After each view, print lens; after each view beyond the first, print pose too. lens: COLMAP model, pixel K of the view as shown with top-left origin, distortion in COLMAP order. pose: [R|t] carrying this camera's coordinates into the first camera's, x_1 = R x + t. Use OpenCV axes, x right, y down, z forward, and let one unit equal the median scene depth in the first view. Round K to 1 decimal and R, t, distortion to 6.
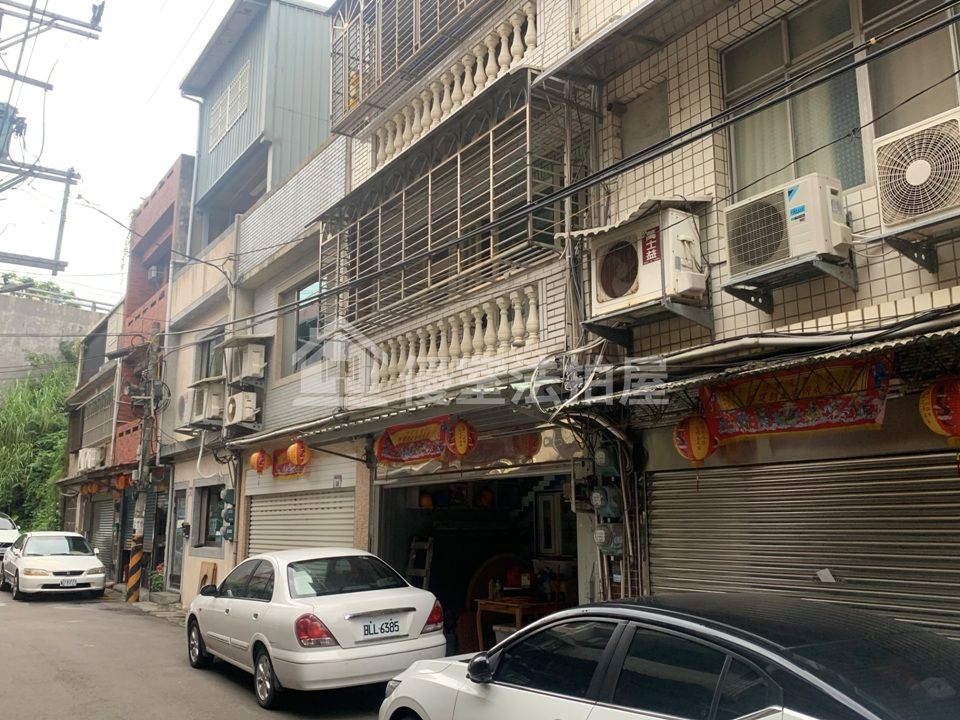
lens RADIAL K [[847.5, 0, 464.6], [0, 847.5, 362.9], [0, 0, 1]] dist [0.113179, -0.286982]
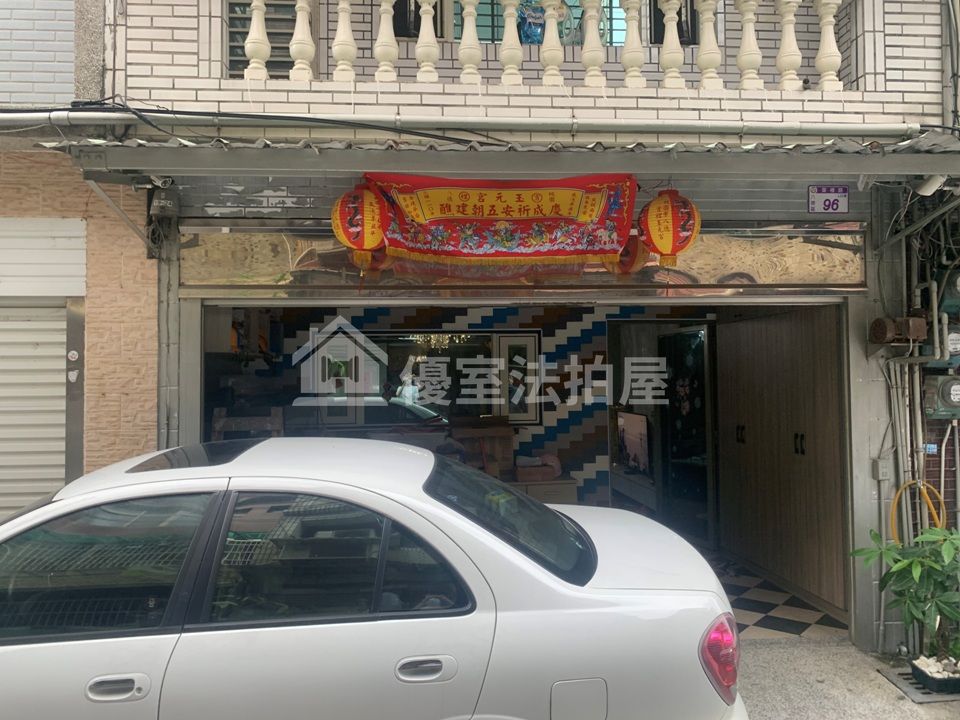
lens RADIAL K [[743.3, 0, 474.5], [0, 743.3, 353.8], [0, 0, 1]] dist [0.006227, -0.003418]
pose [[0.476671, 0.014242, 0.878966, -0.531161], [-0.155159, 0.985534, 0.068175, 0.174474], [-0.865280, -0.168877, 0.471986, 0.965433]]
